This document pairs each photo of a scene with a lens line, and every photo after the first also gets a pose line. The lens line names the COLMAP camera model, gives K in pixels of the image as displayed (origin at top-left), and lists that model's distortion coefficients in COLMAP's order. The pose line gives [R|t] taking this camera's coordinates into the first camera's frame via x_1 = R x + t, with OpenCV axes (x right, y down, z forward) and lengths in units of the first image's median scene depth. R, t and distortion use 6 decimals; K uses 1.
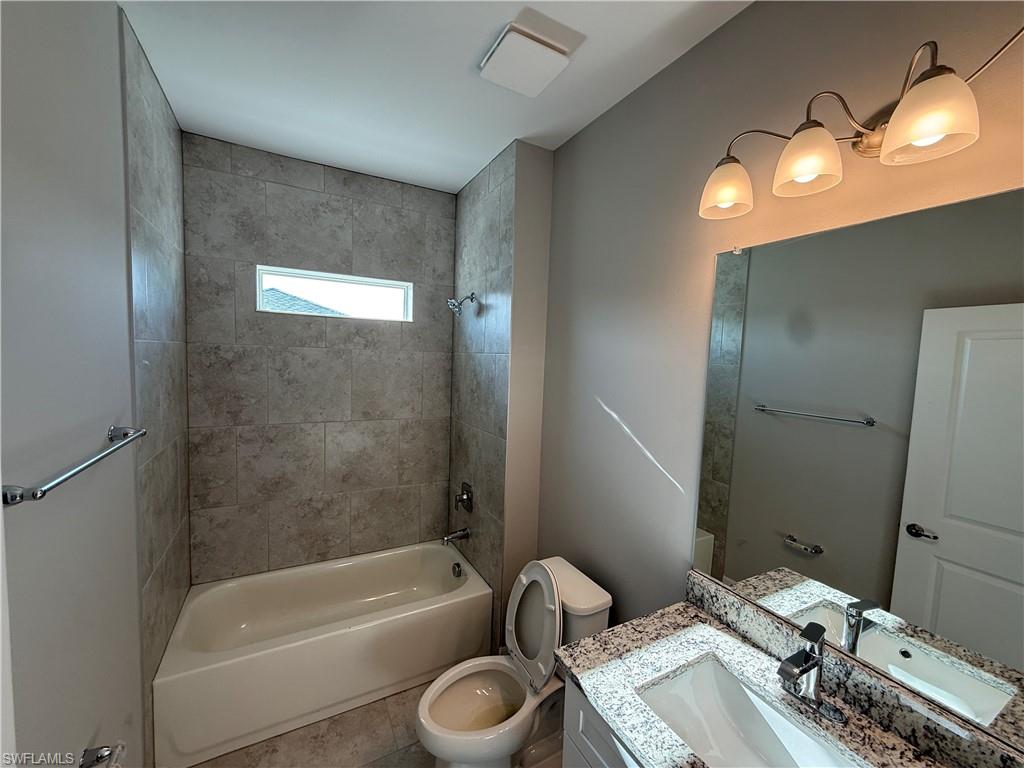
lens RADIAL K [[407.6, 0, 510.2], [0, 407.6, 381.7], [0, 0, 1]] dist [0.003743, -0.000944]
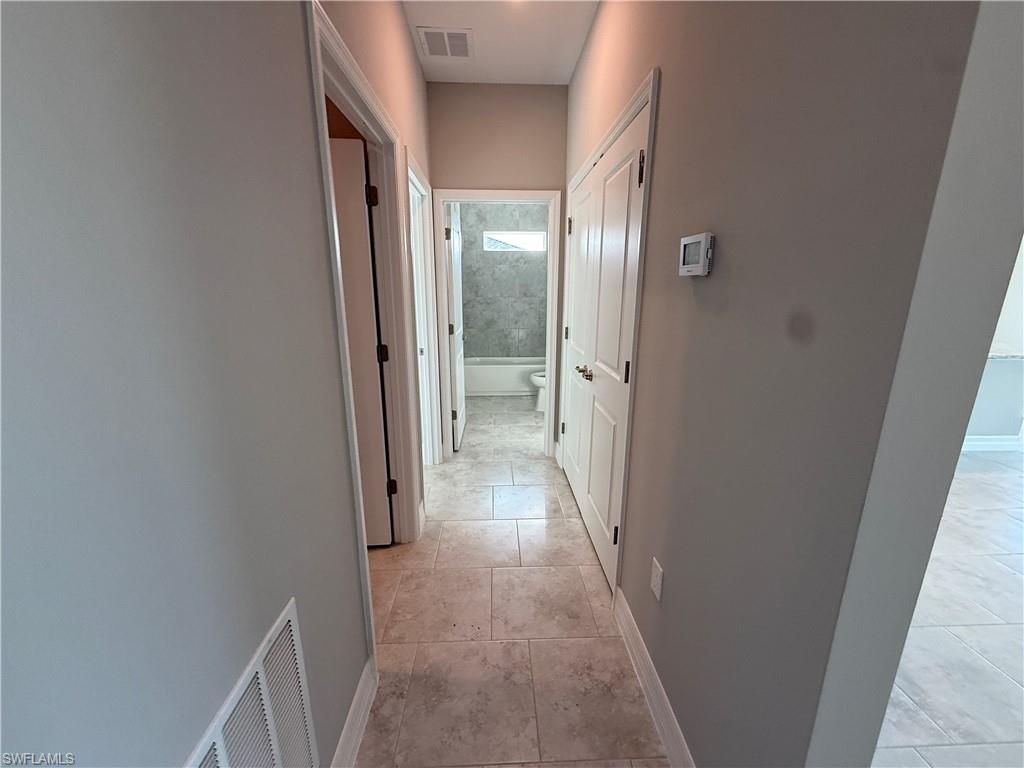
lens RADIAL K [[407.6, 0, 496.9], [0, 407.6, 377.4], [0, 0, 1]] dist [0.003743, -0.000944]
pose [[0.893793, 0.066147, -0.443574, 0.653575], [0.004849, 0.987580, 0.157041, 0.215801], [0.448453, -0.142513, 0.882372, -1.365817]]
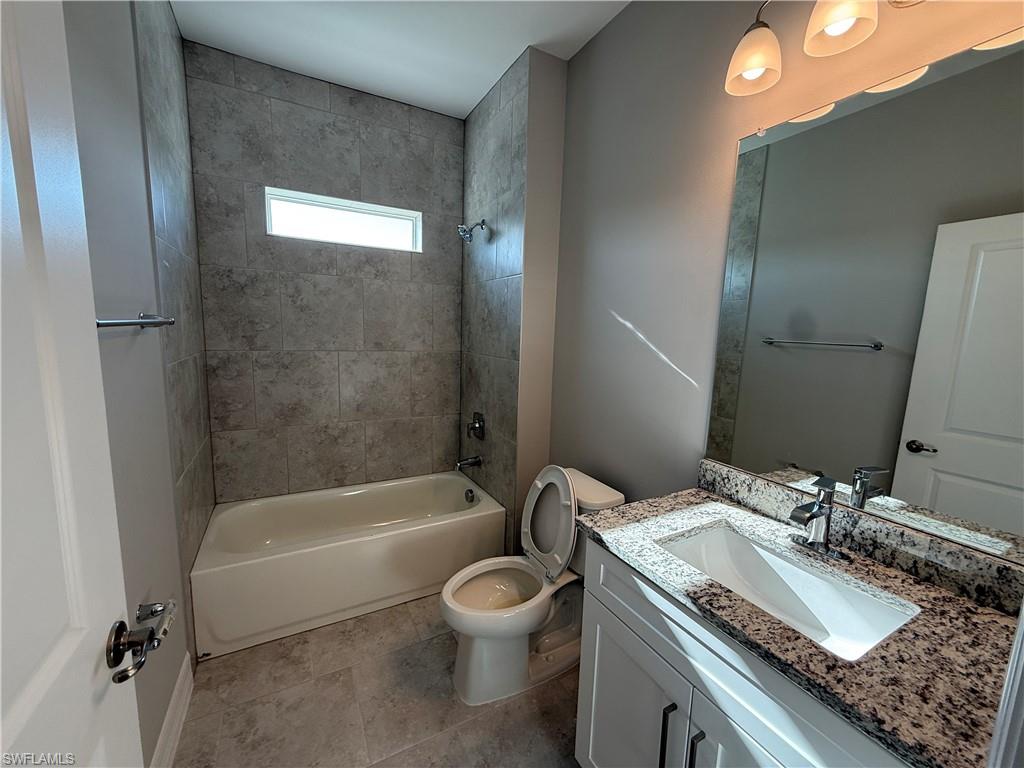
lens RADIAL K [[407.6, 0, 510.1], [0, 407.6, 382.6], [0, 0, 1]] dist [0.003743, -0.000944]
pose [[0.999992, -0.003879, 0.000442, -0.032896], [0.003841, 0.997742, 0.067060, 0.128327], [-0.000701, -0.067058, 0.997749, -0.017312]]
